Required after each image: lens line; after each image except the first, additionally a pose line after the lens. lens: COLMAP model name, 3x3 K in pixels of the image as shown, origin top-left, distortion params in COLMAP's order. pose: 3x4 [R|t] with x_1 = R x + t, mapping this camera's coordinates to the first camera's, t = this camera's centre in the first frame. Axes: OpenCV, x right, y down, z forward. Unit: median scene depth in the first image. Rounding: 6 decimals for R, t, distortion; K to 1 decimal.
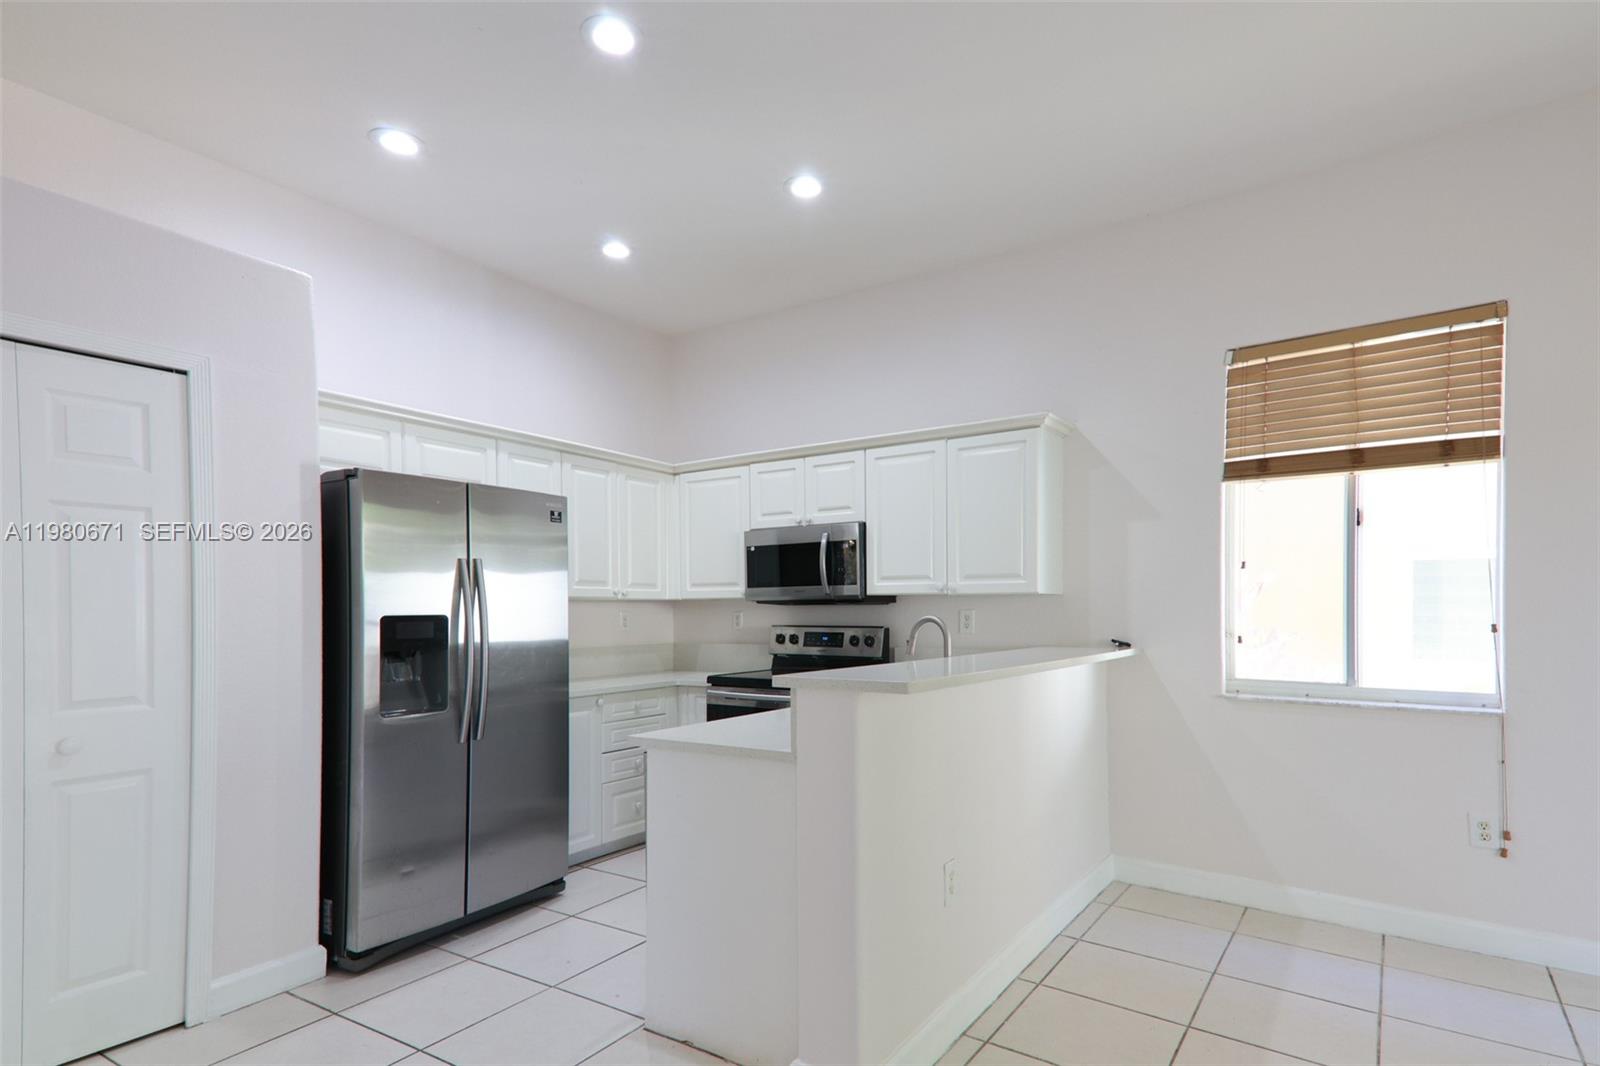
lens RADIAL K [[837.9, 0, 820.4], [0, 837.9, 594.5], [0, 0, 1]] dist [0.130779, -0.002042]
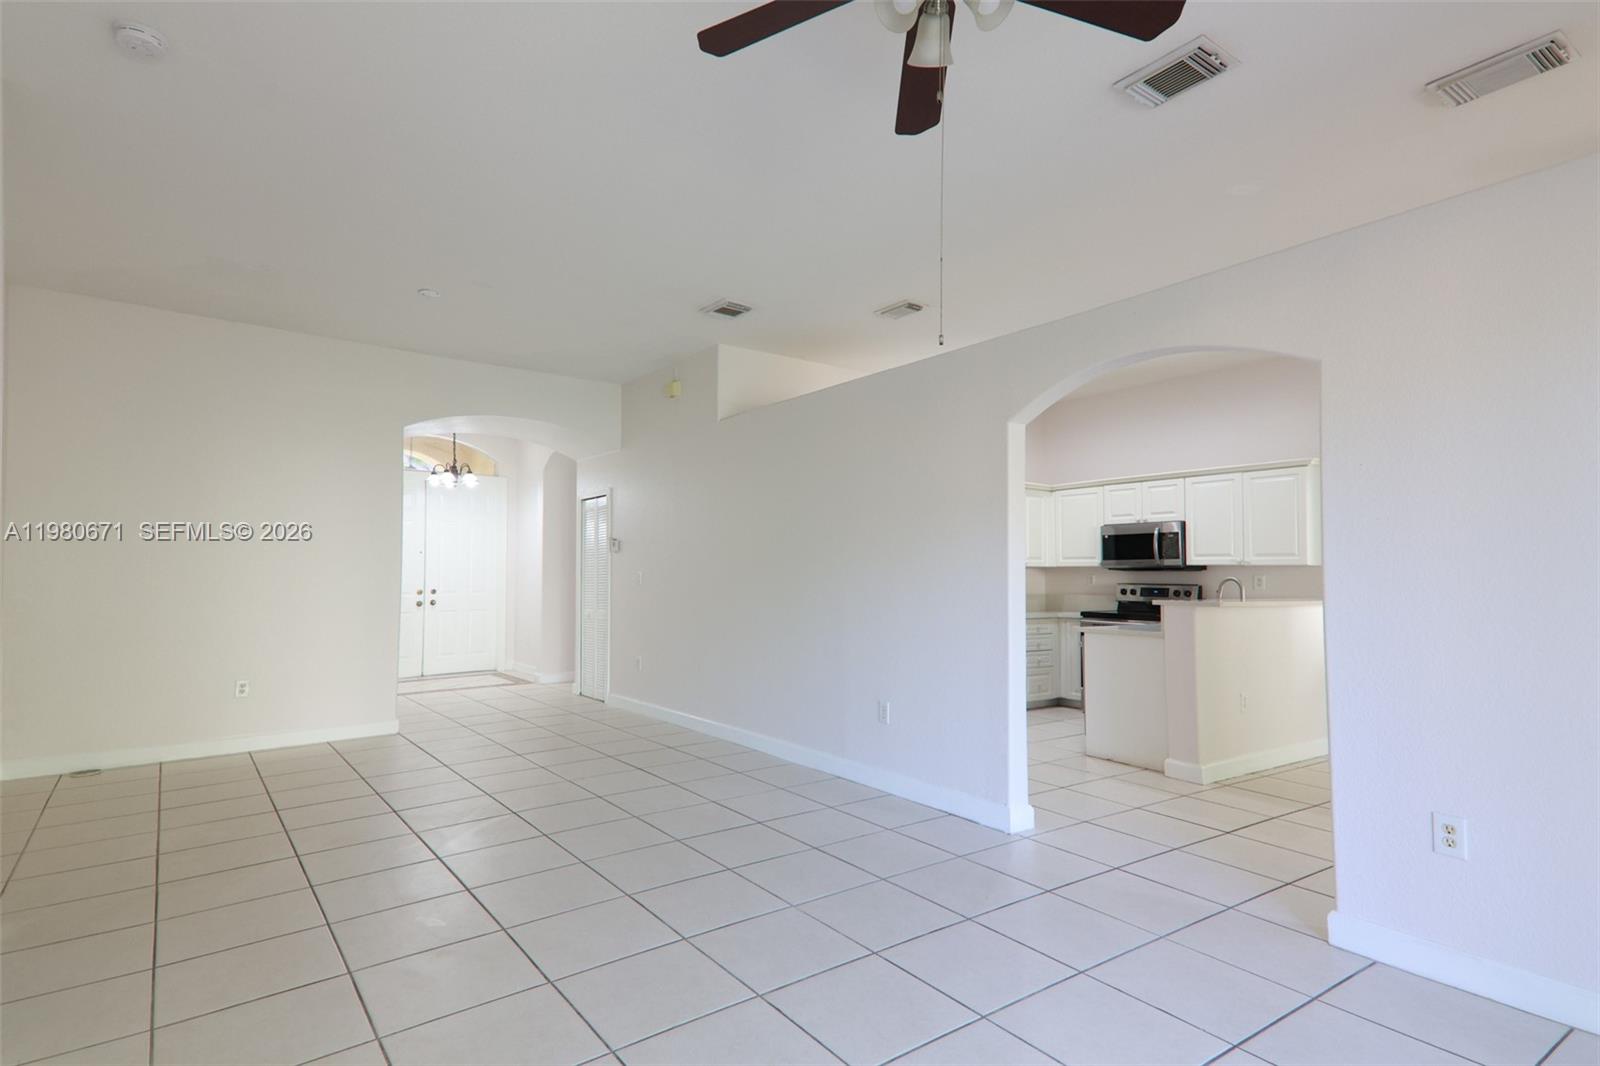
lens RADIAL K [[837.9, 0, 794.0], [0, 837.9, 540.8], [0, 0, 1]] dist [0.130779, -0.002042]
pose [[0.942510, -0.004733, -0.334144, -0.105092], [-0.002816, 0.999752, -0.022104, -0.007670], [0.334166, 0.021774, 0.942263, -0.846919]]
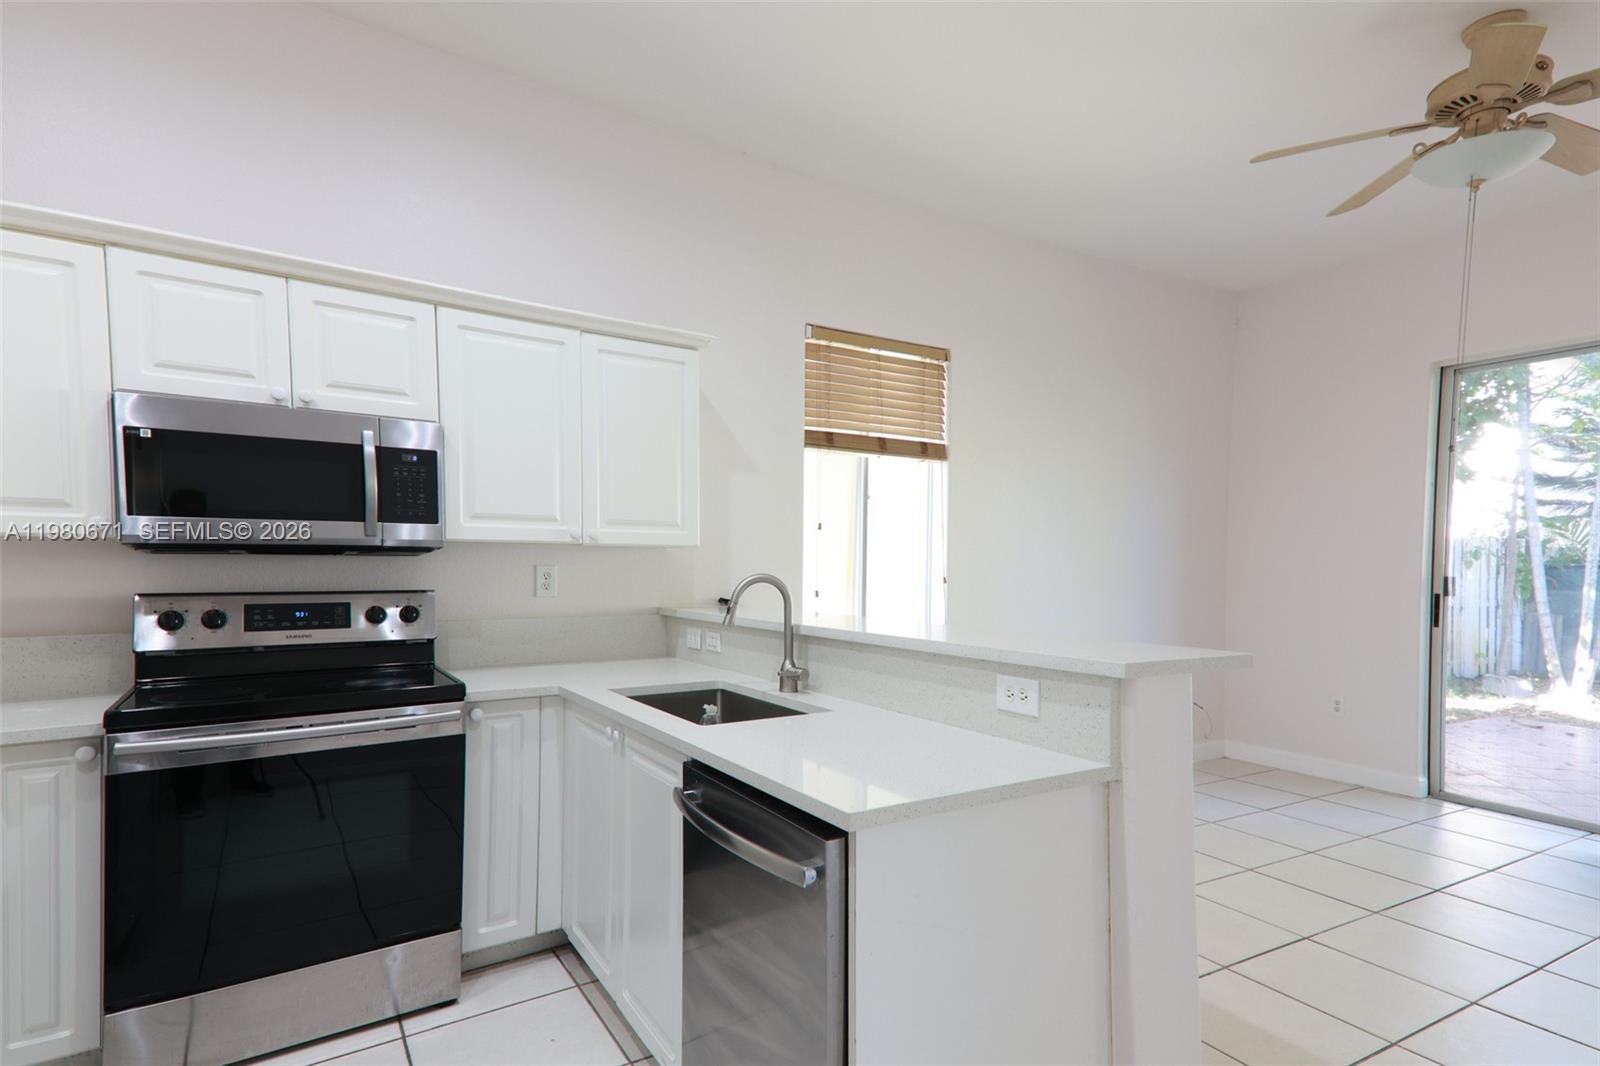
lens RADIAL K [[837.9, 0, 828.1], [0, 837.9, 589.3], [0, 0, 1]] dist [0.130779, -0.002042]
pose [[0.412862, -0.020731, 0.910558, -0.414609], [-0.019595, 0.999307, 0.031636, 0.010833], [-0.910583, -0.030903, 0.412170, 0.463019]]
